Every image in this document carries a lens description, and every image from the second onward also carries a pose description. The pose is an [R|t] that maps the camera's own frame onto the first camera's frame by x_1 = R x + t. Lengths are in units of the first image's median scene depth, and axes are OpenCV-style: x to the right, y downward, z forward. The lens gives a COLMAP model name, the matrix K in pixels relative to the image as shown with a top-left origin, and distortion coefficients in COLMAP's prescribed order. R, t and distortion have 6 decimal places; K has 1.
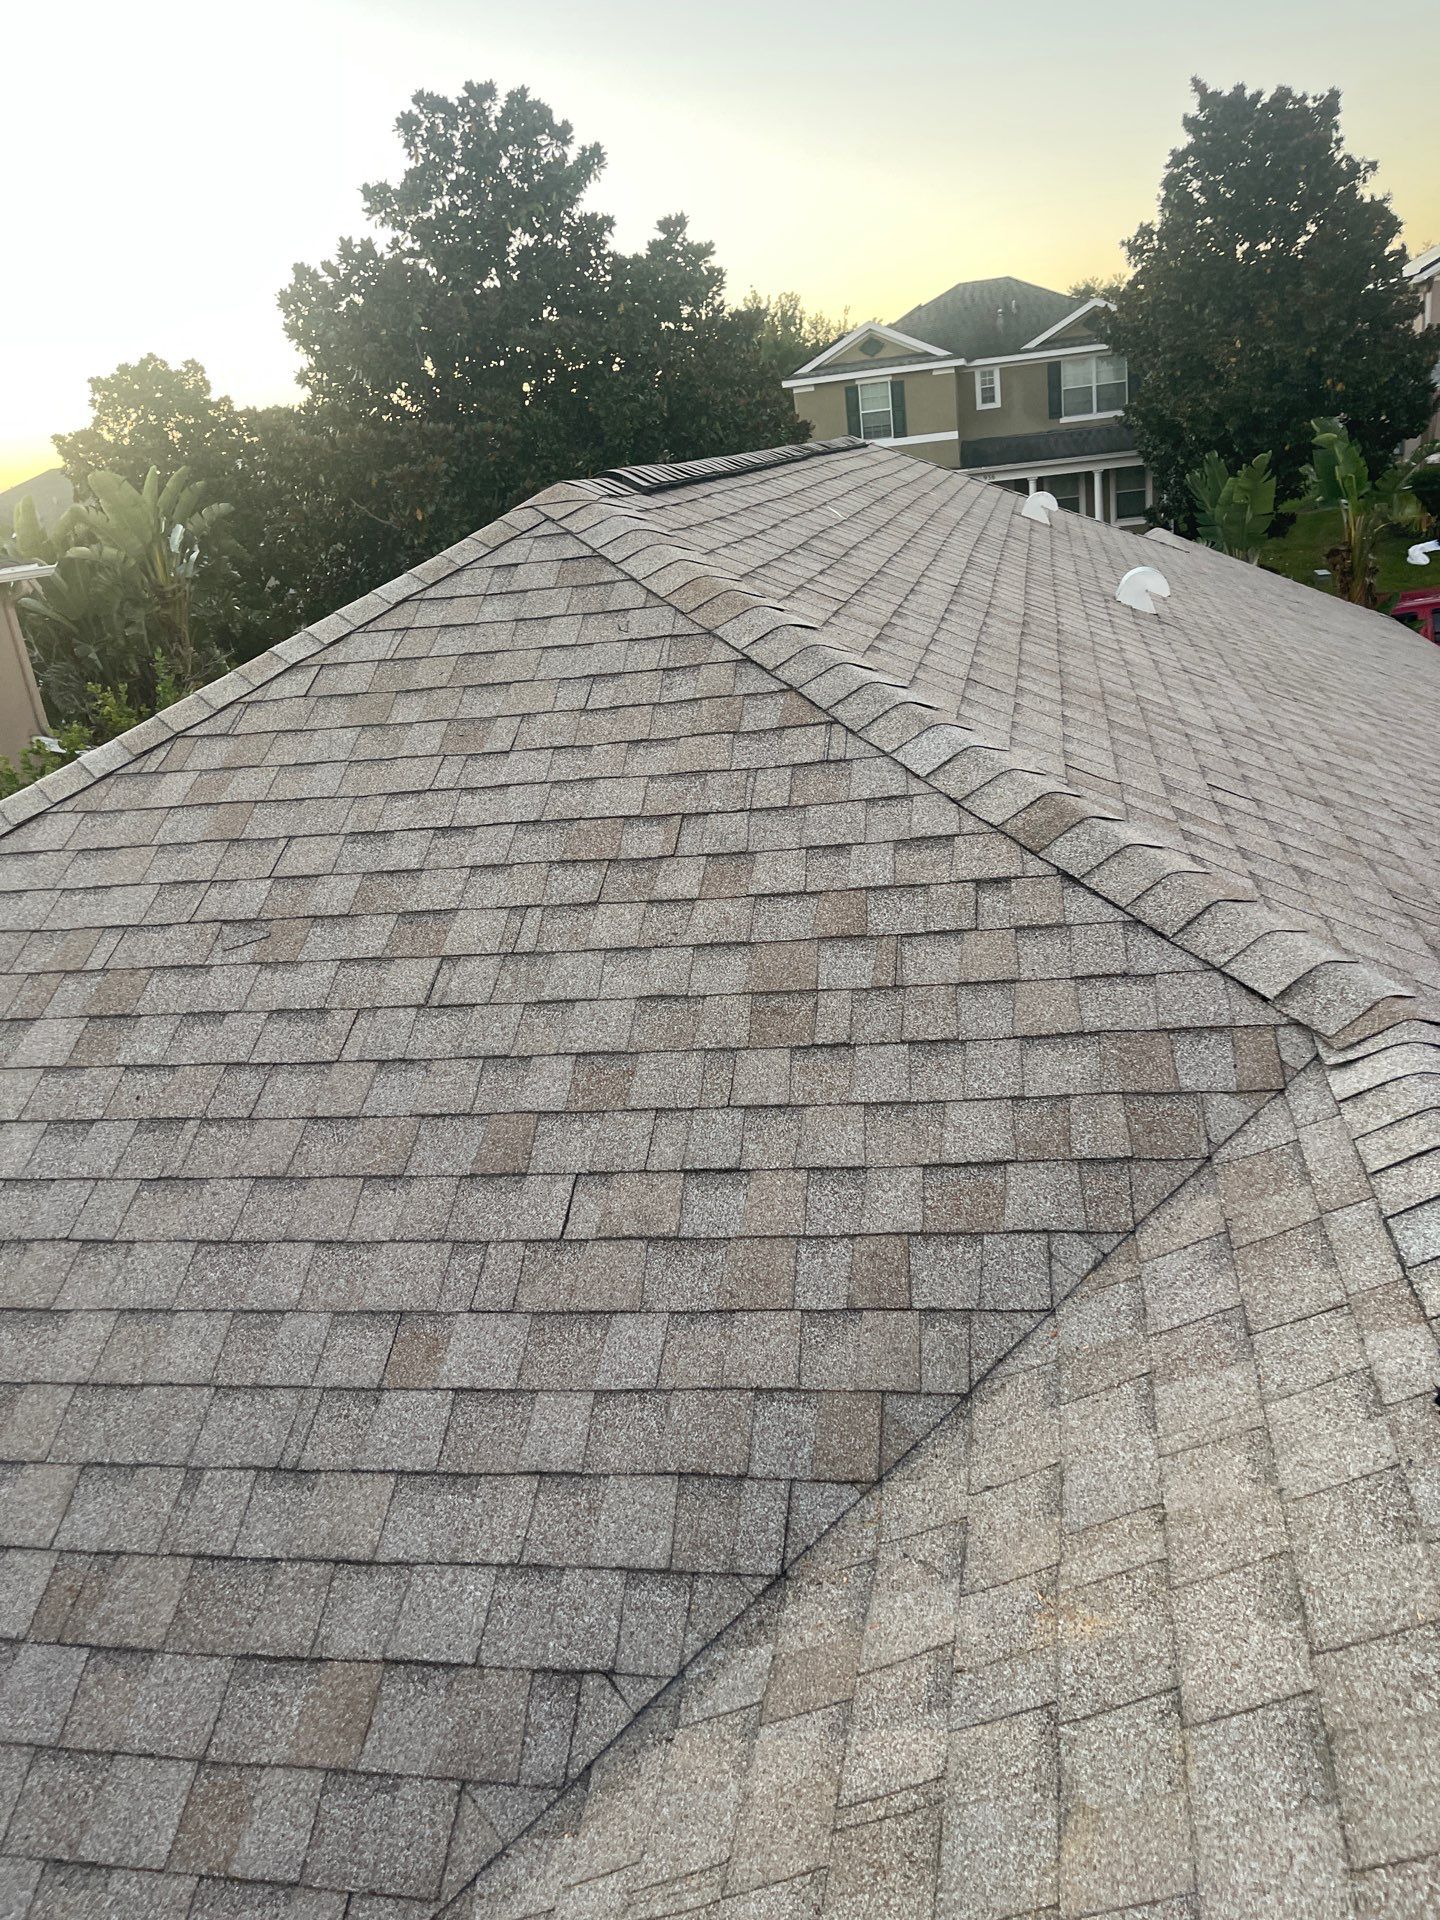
lens RADIAL K [[1384.8, 0, 720.0], [0, 1384.8, 960.0], [0, 0, 1]] dist [0.087278, -0.099741]
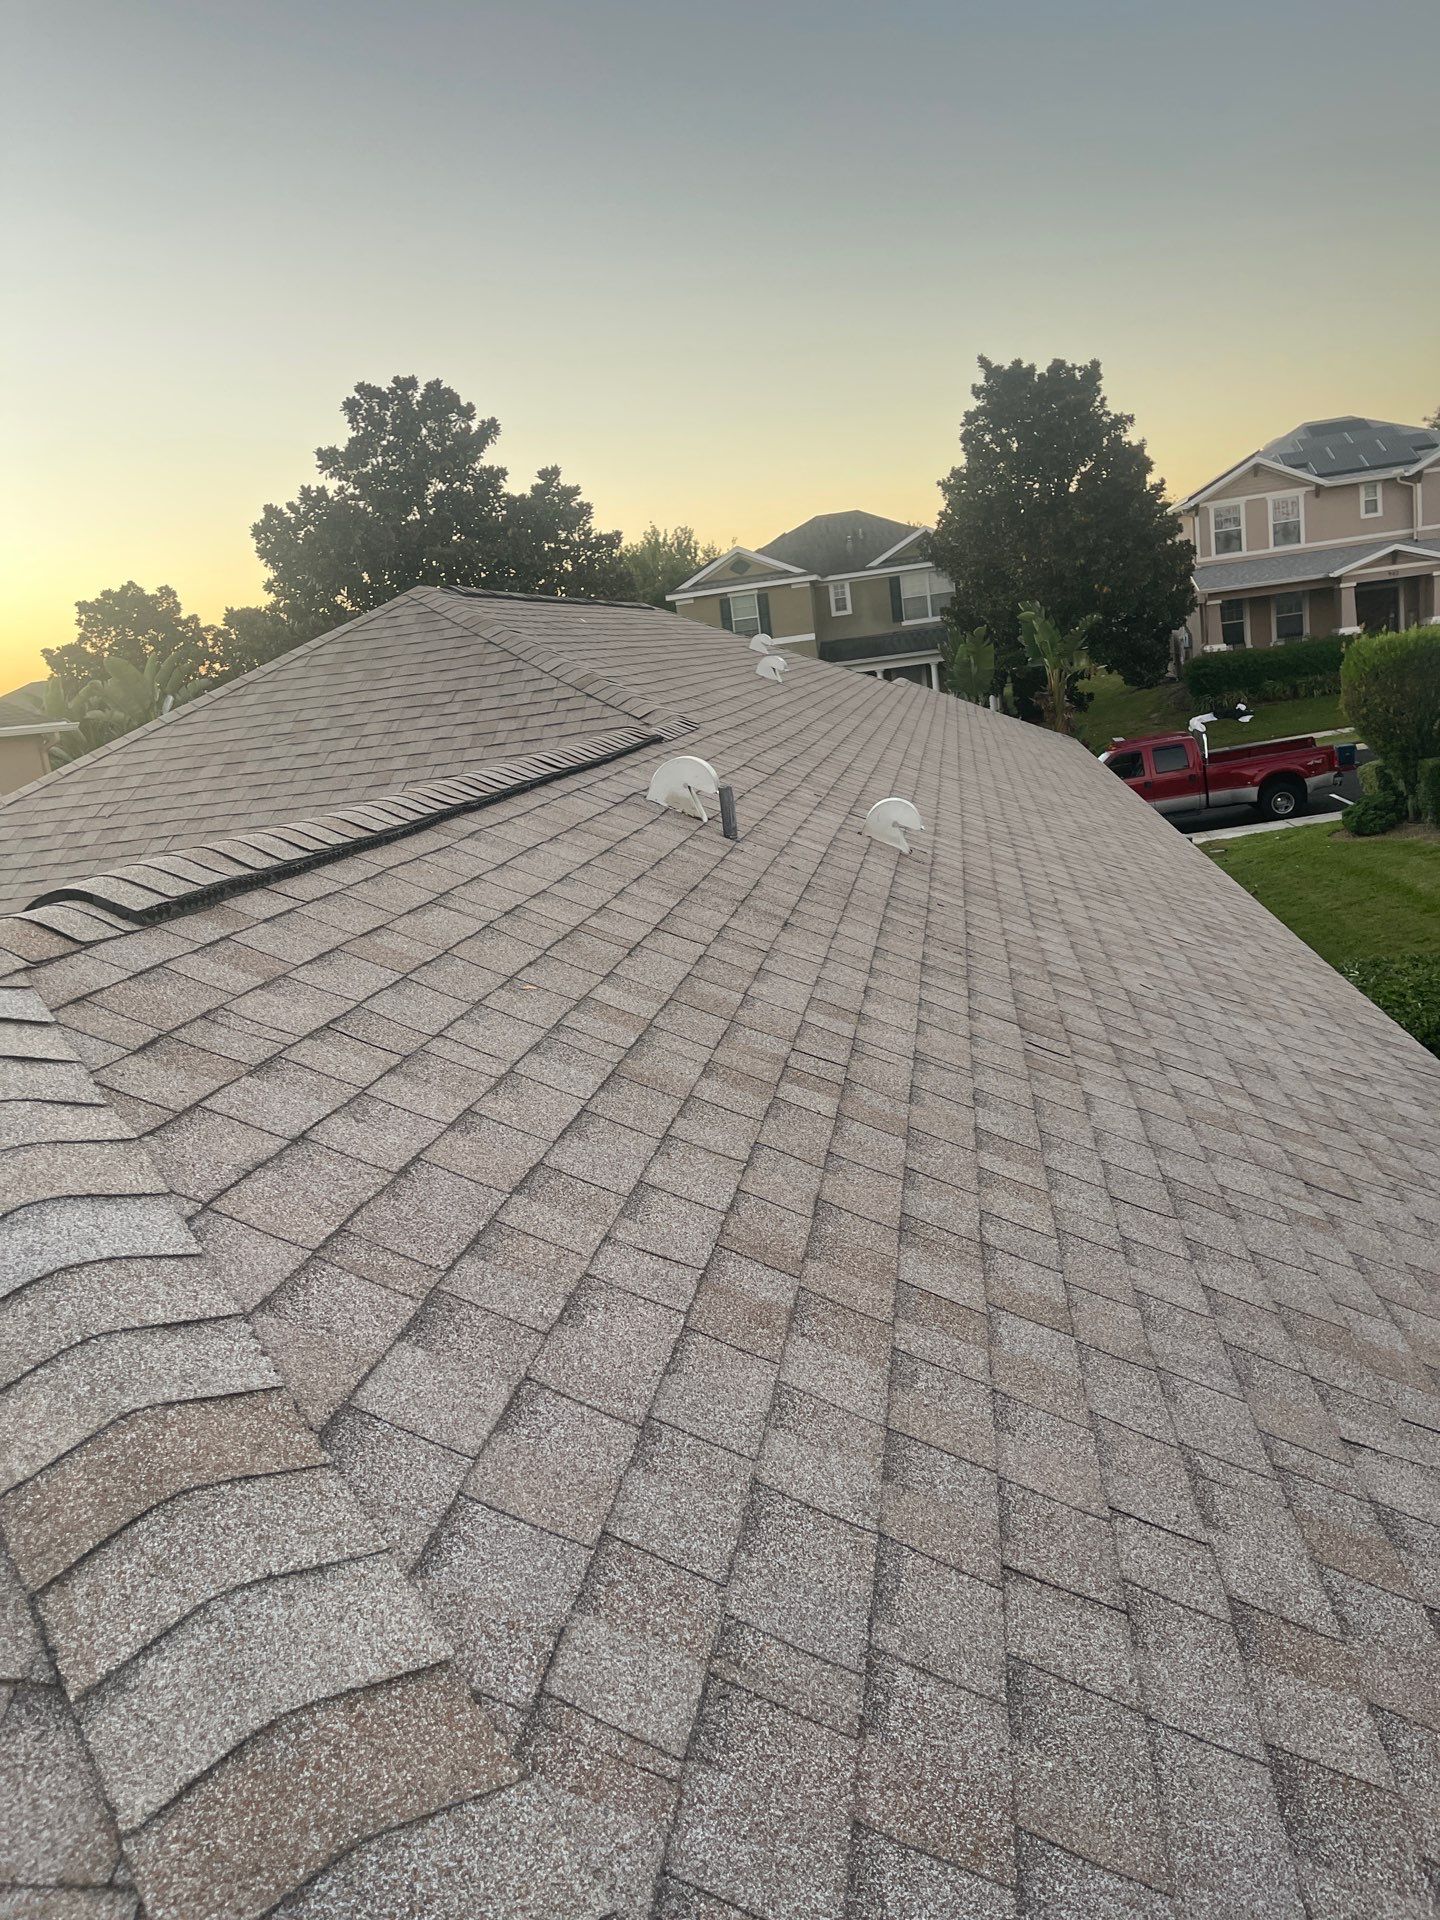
lens RADIAL K [[1443.4, 0, 686.9], [0, 1443.4, 976.7], [0, 0, 1]] dist [0.081998, -0.117790]
pose [[0.999683, -0.019980, 0.015294, 0.065493], [0.022010, 0.988927, -0.146759, 0.155152], [-0.012192, 0.147049, 0.989054, -0.298129]]
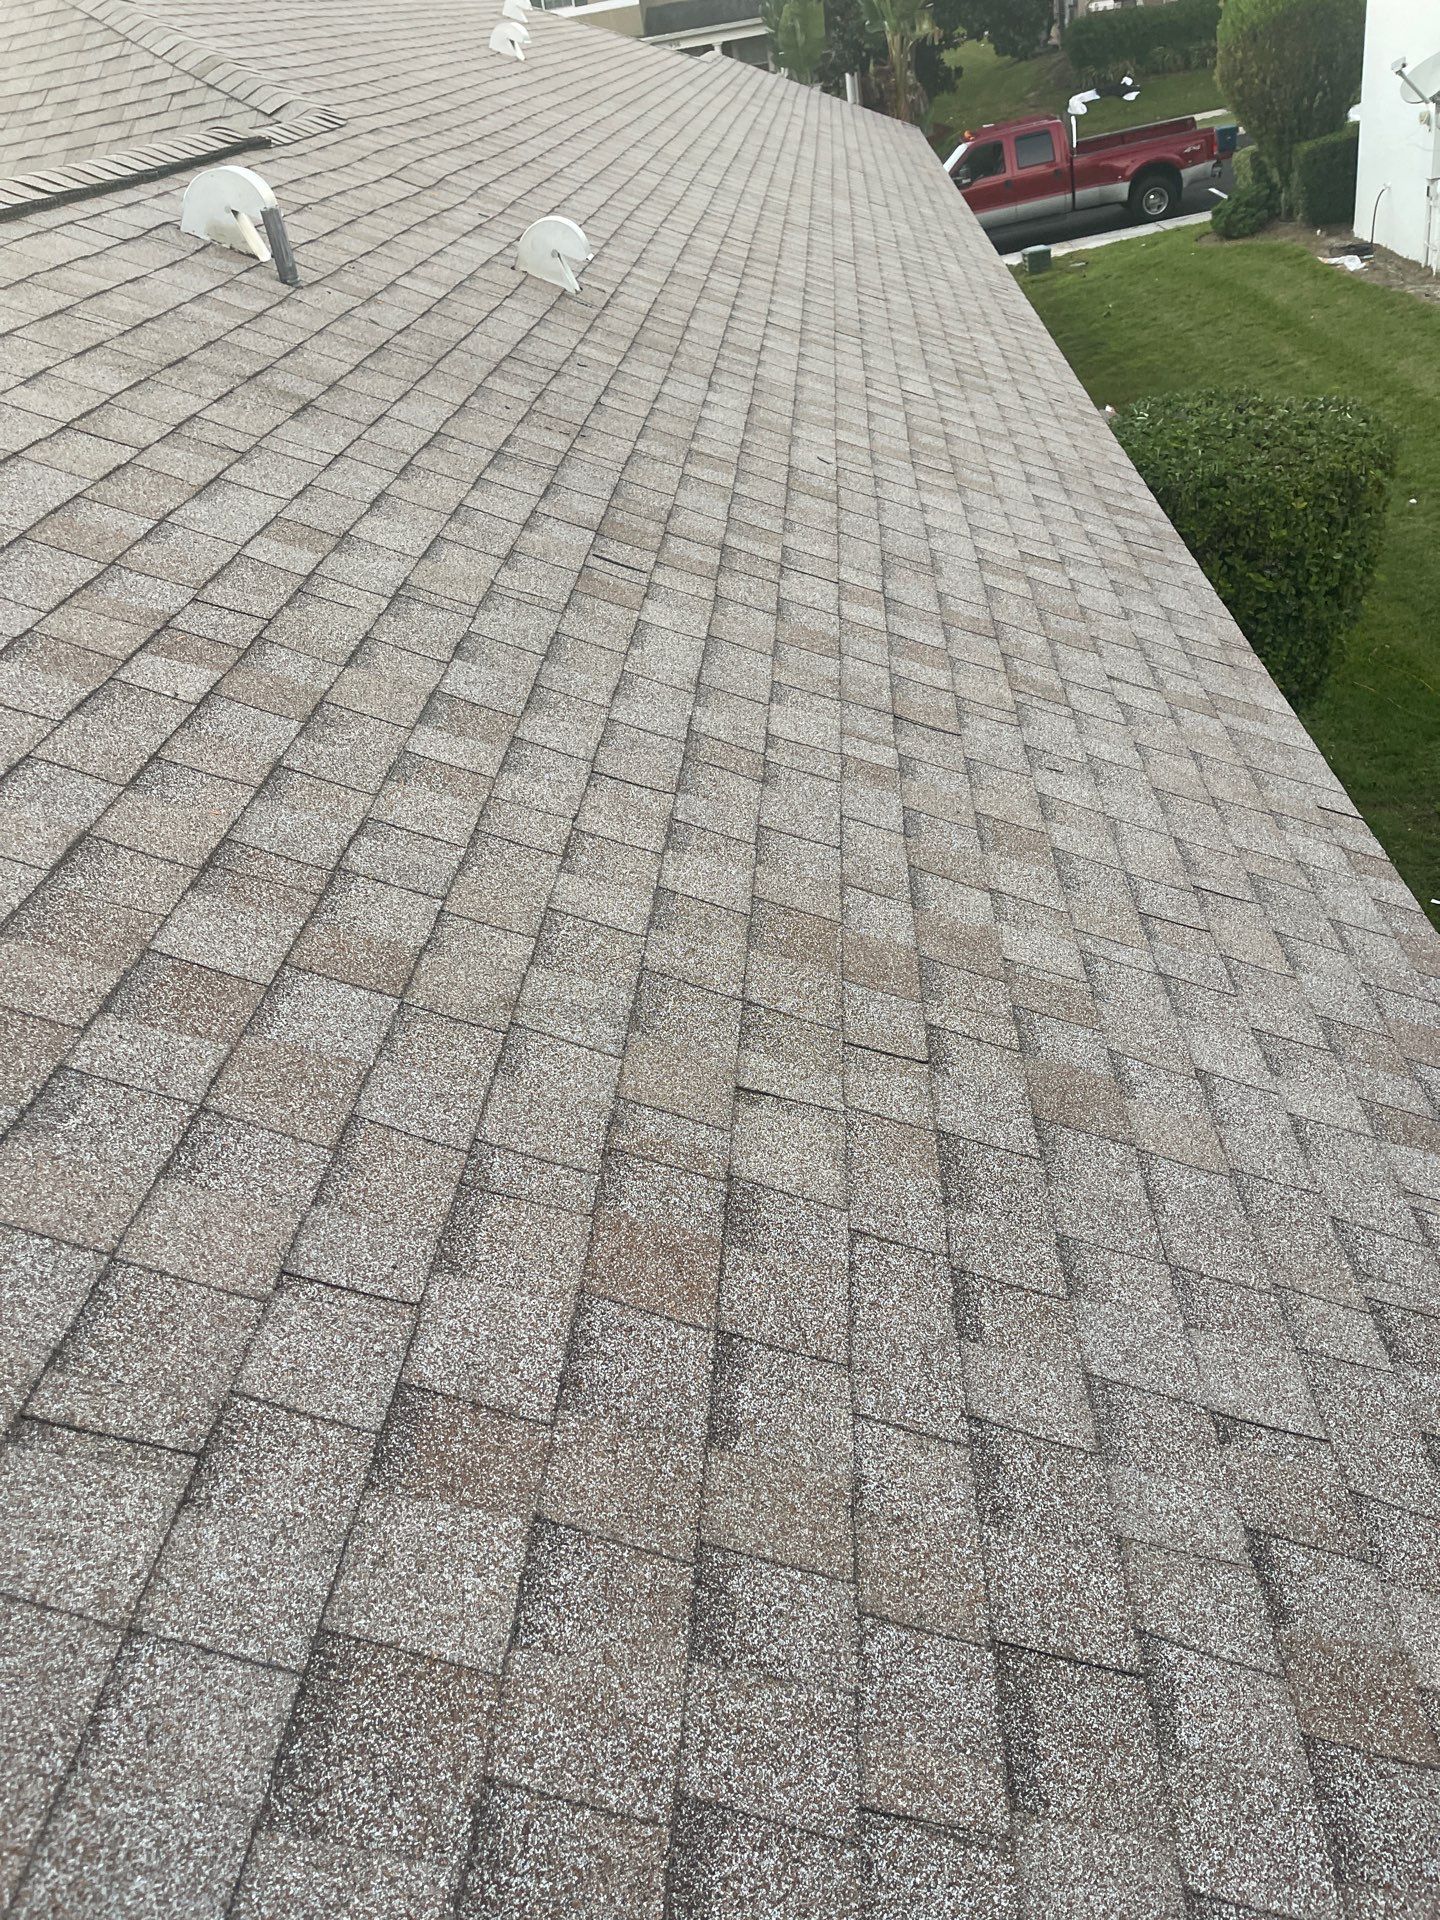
lens RADIAL K [[1443.4, 0, 686.9], [0, 1443.4, 976.7], [0, 0, 1]] dist [0.081998, -0.117790]
pose [[0.992849, -0.098073, 0.068061, 0.117059], [0.081847, 0.974282, 0.209942, 0.147189], [-0.086901, -0.202870, 0.975342, -0.263225]]
